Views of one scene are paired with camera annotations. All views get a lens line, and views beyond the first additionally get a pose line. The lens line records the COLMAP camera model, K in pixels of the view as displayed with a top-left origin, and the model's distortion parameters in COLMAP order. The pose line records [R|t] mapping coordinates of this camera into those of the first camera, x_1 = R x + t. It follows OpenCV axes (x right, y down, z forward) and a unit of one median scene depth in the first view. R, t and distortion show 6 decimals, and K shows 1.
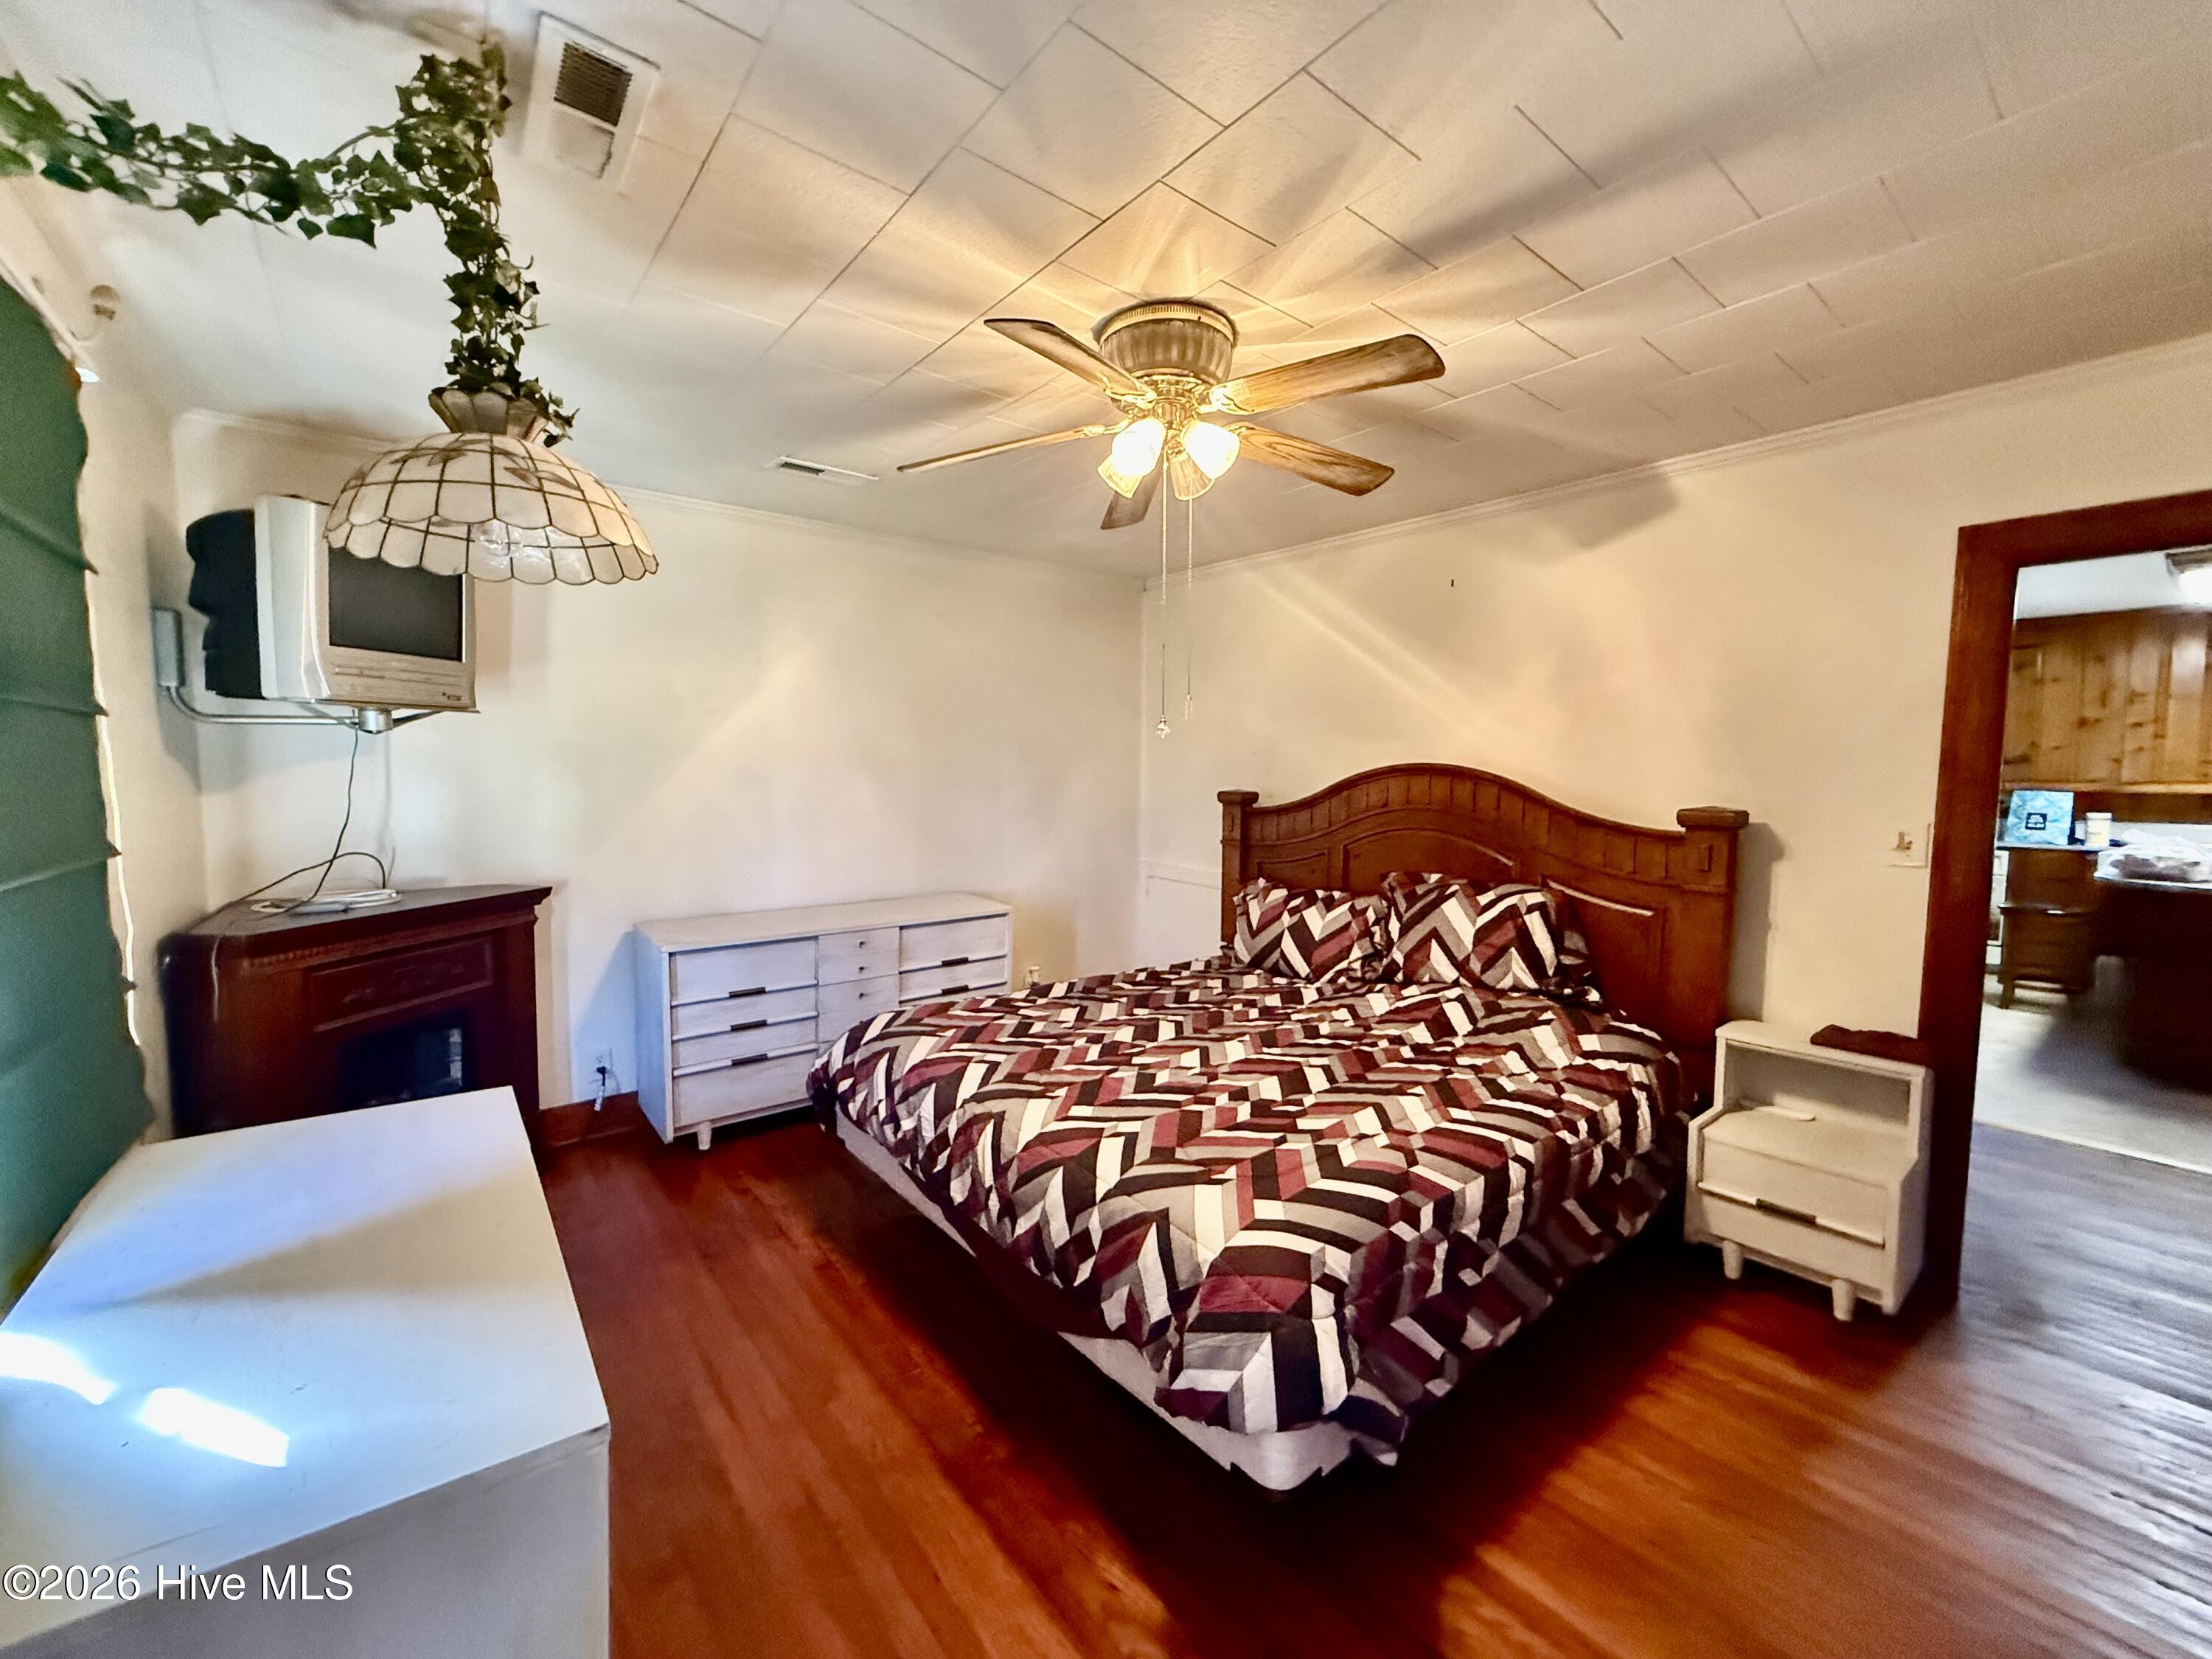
lens RADIAL K [[881.8, 0, 1101.7], [0, 881.8, 827.0], [0, 0, 1]] dist [-0.000965, 0.000666]
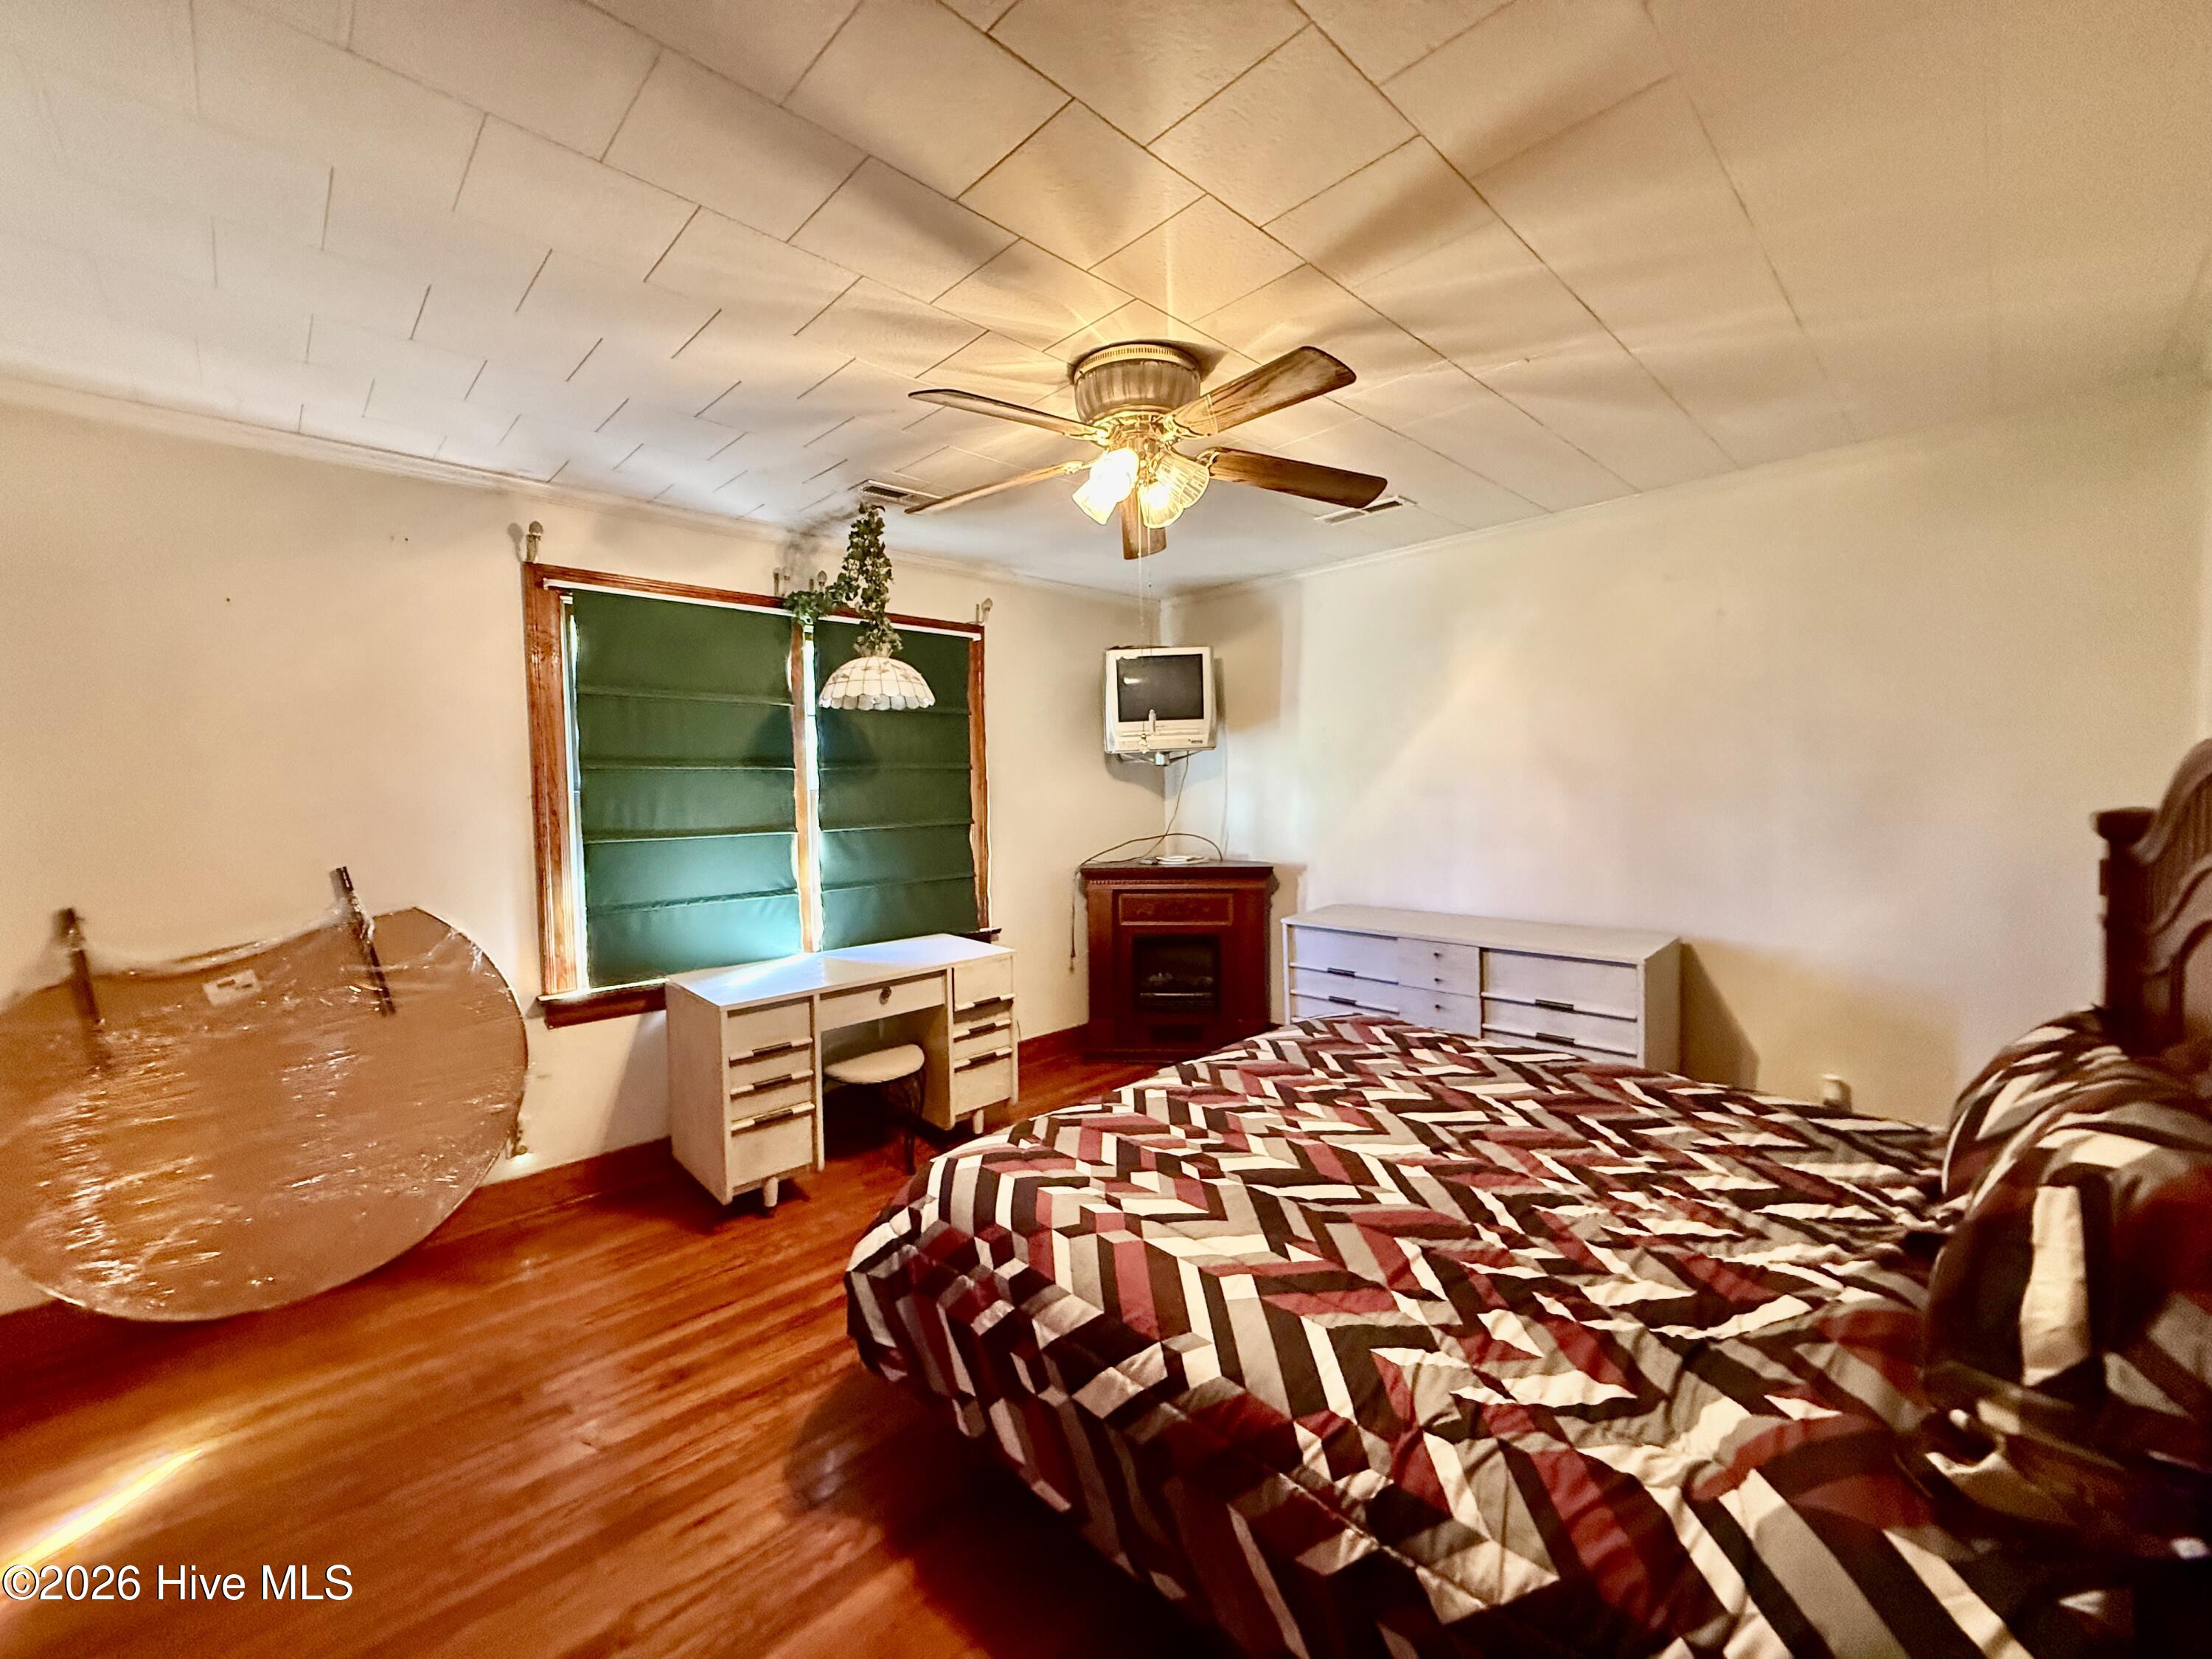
lens RADIAL K [[881.8, 0, 1102.7], [0, 881.8, 829.2], [0, 0, 1]] dist [-0.000965, 0.000666]
pose [[0.094950, 0.041338, -0.994623, 0.878034], [-0.045389, 0.998278, 0.037157, -0.037942], [0.994447, 0.041617, 0.096663, 0.678345]]
